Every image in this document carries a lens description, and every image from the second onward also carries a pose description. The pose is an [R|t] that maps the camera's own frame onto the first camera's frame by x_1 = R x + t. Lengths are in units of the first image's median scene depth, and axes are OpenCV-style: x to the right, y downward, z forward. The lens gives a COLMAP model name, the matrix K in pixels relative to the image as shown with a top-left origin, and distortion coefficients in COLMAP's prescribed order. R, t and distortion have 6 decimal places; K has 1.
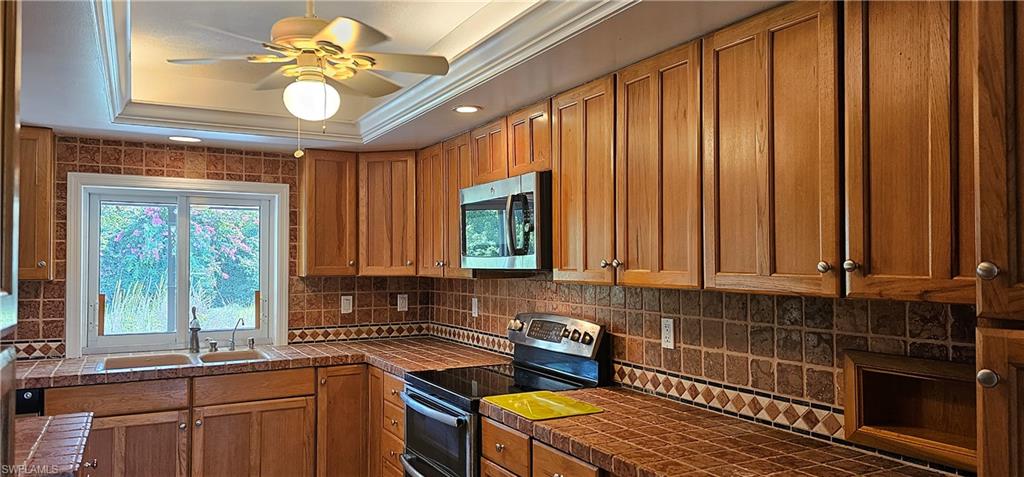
lens RADIAL K [[689.4, 0, 515.7], [0, 689.4, 251.1], [0, 0, 1]] dist [0.123992, -0.152355]
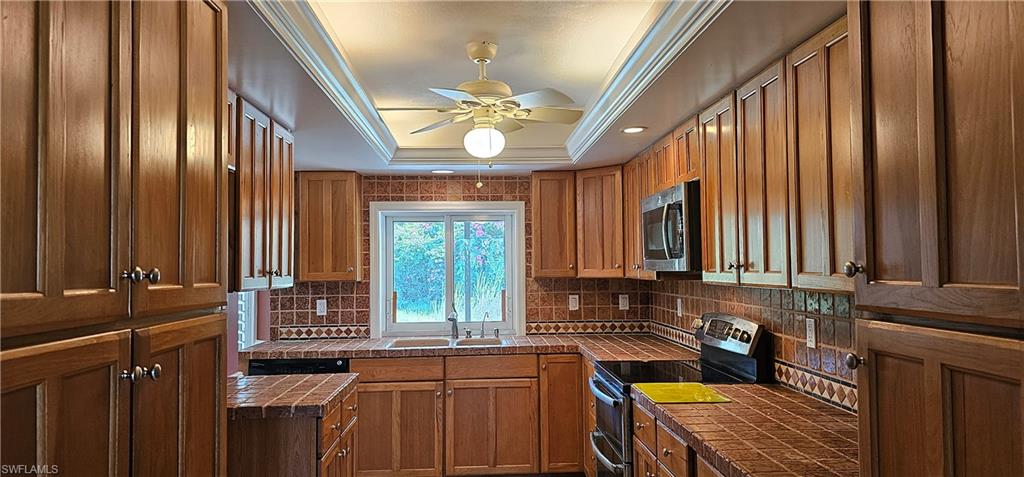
lens RADIAL K [[689.4, 0, 515.7], [0, 689.4, 251.1], [0, 0, 1]] dist [0.123992, -0.152355]
pose [[0.902311, -0.019071, -0.430663, 0.192506], [0.017206, 0.999818, -0.008225, -0.000788], [0.430741, 0.000011, 0.902475, -0.083343]]
